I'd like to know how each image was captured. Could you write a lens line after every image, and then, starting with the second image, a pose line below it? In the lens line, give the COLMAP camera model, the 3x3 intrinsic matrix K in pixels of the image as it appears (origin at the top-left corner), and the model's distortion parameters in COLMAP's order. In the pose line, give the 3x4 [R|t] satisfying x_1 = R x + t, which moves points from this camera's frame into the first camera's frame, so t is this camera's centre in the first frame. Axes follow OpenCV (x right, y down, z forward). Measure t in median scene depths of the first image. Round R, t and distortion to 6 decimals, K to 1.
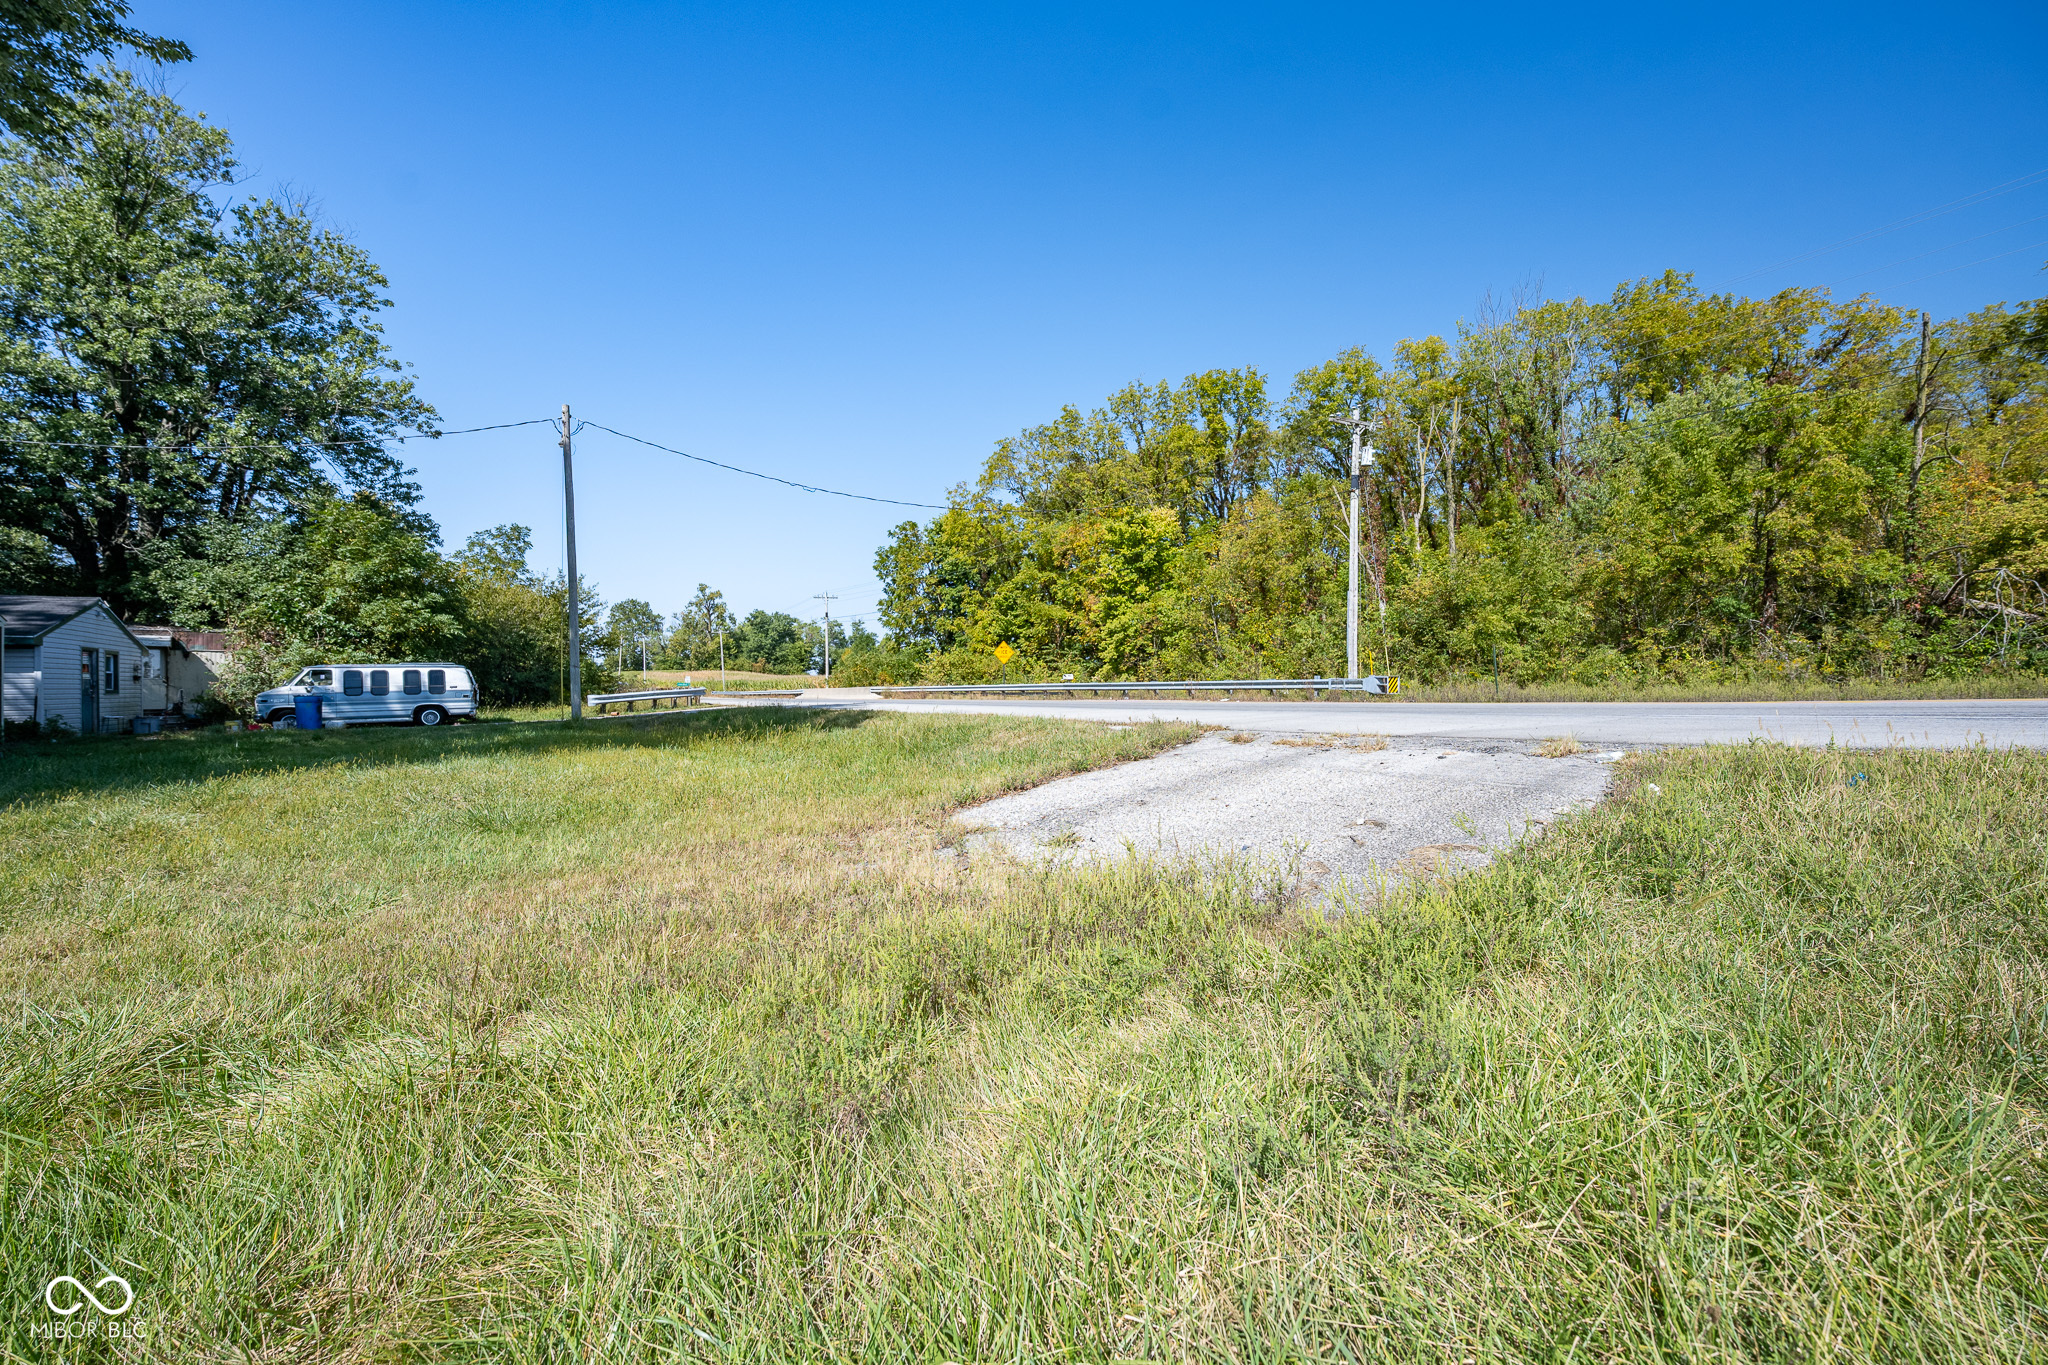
lens RADIAL K [[815.9, 0, 1032.1], [0, 815.9, 683.1], [0, 0, 1]] dist [0.000162, 0.000248]
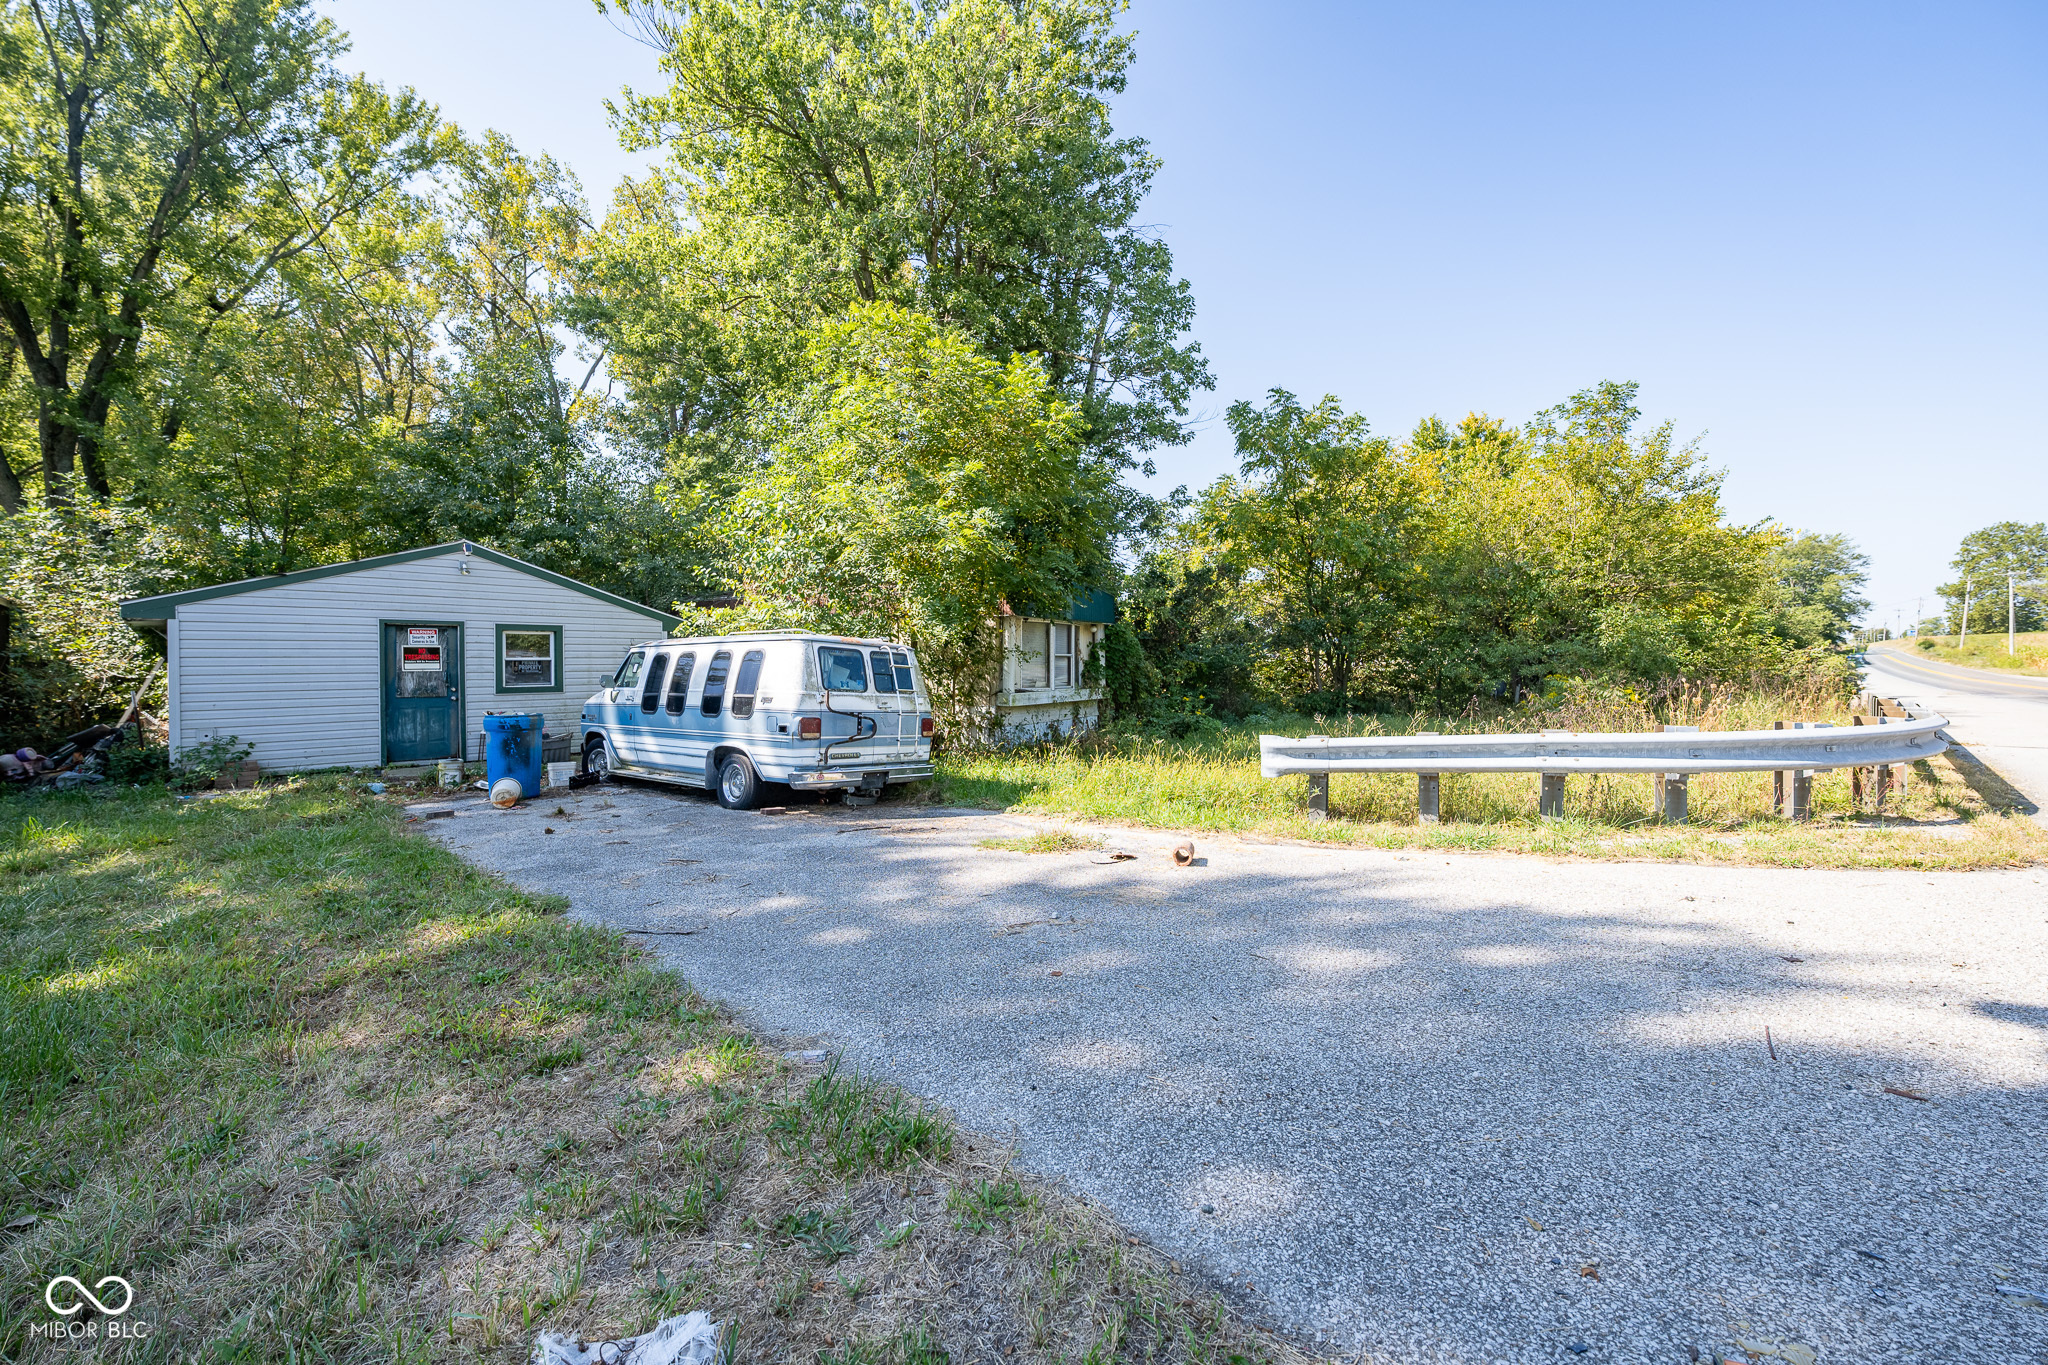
lens RADIAL K [[815.9, 0, 1024.2], [0, 815.9, 669.9], [0, 0, 1]] dist [0.000162, 0.000248]
pose [[0.225091, 0.021827, -0.974093, -0.196280], [0.001793, 0.999738, 0.022816, -0.008216], [0.974336, -0.006882, 0.224993, 0.568601]]
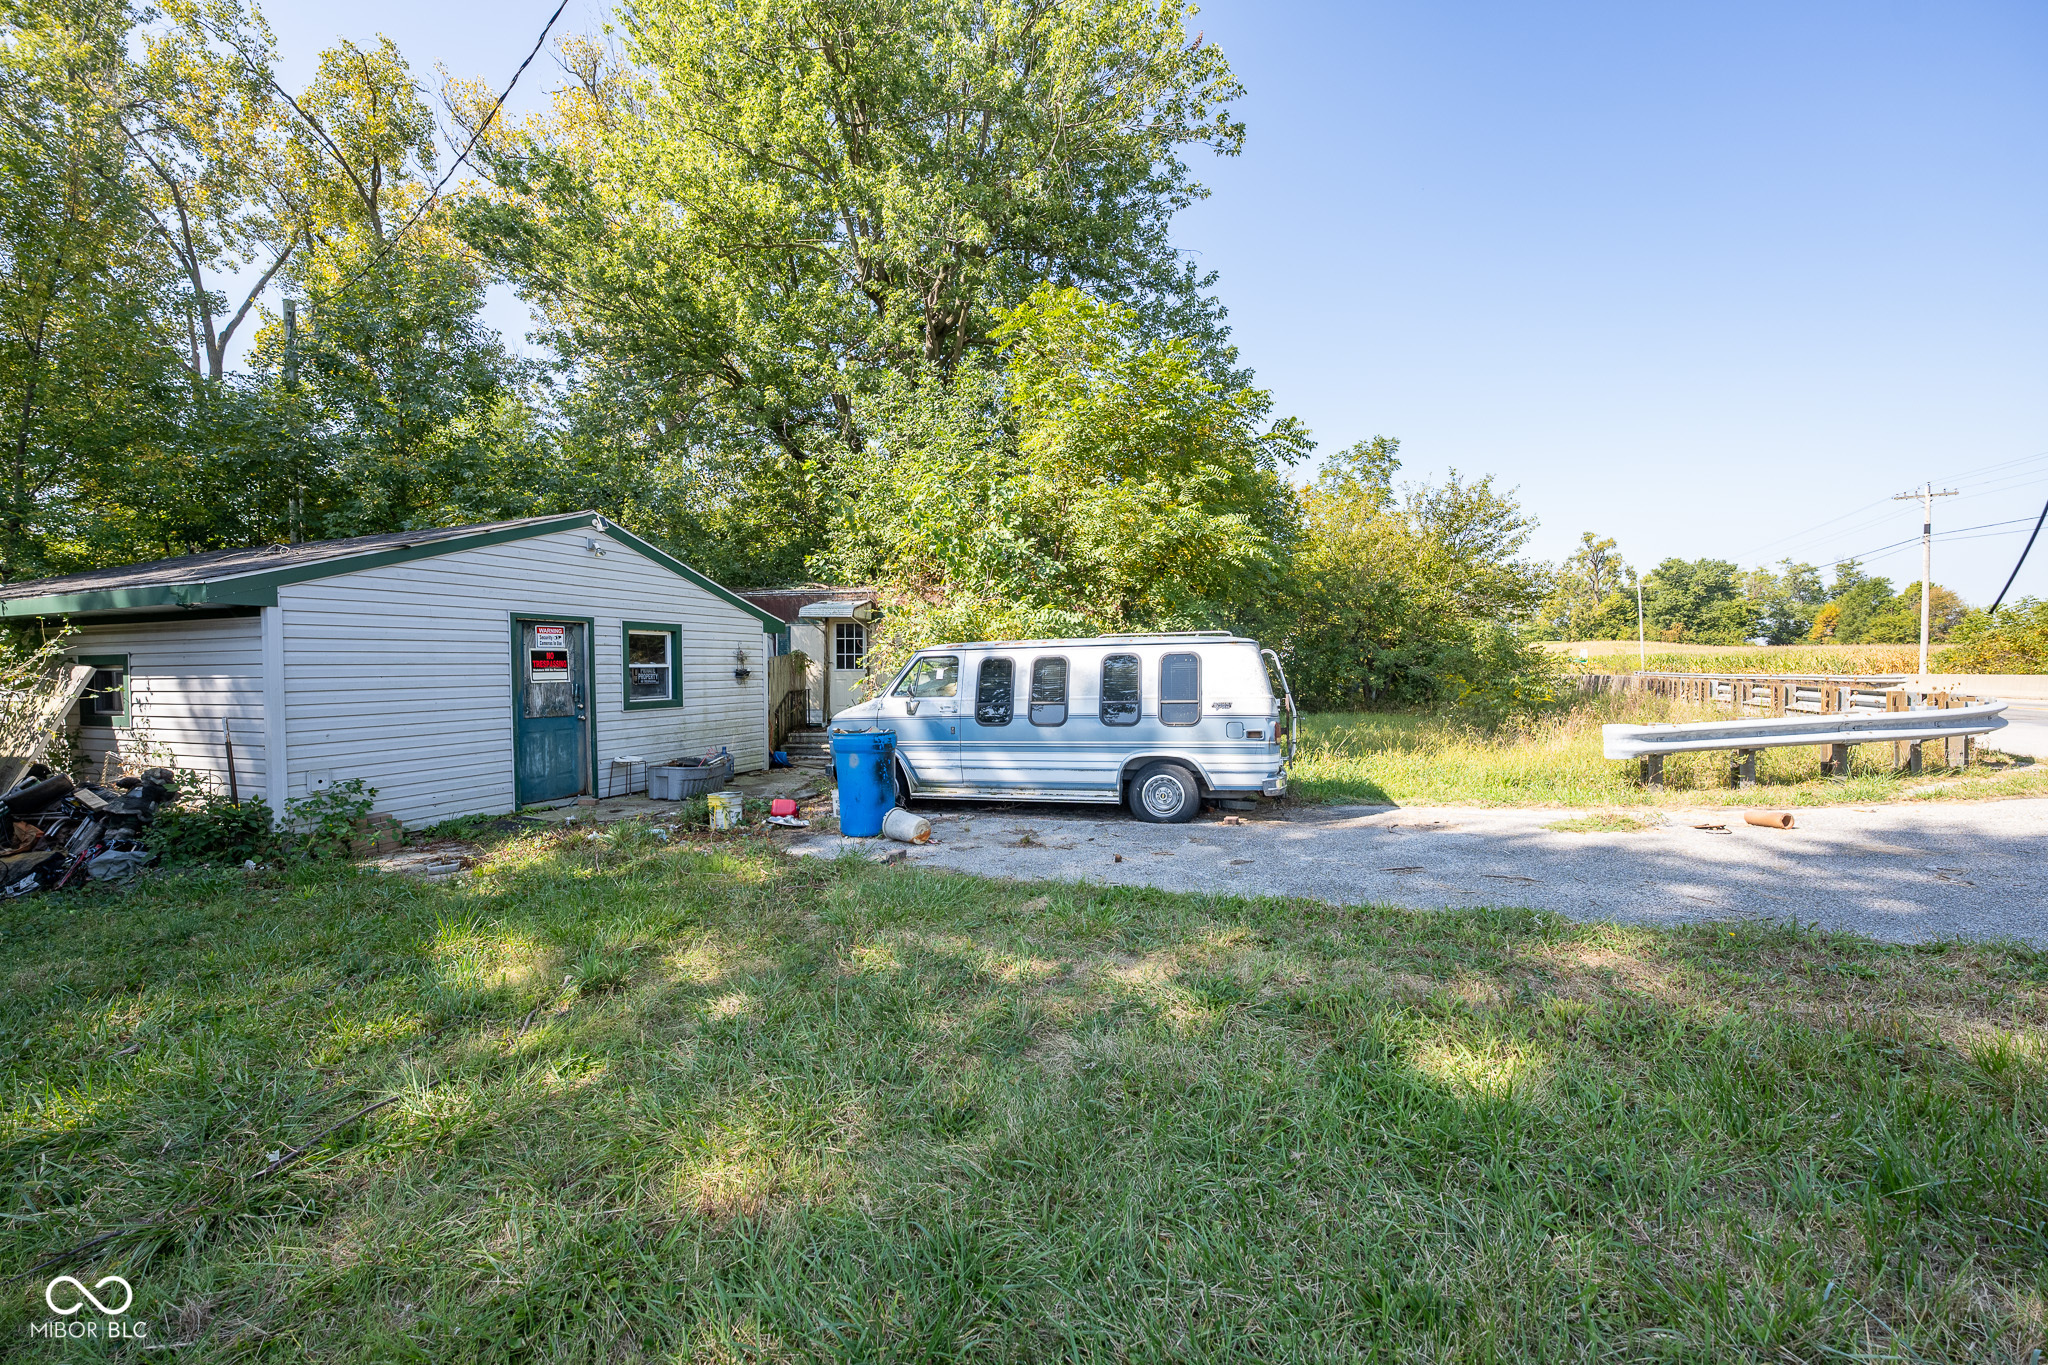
lens RADIAL K [[815.9, 0, 1021.5], [0, 815.9, 690.4], [0, 0, 1]] dist [0.000162, 0.000248]
pose [[0.567152, 0.029618, -0.823081, -0.270533], [0.004999, 0.999211, 0.039400, -0.007480], [0.823598, -0.026460, 0.566556, 0.416068]]
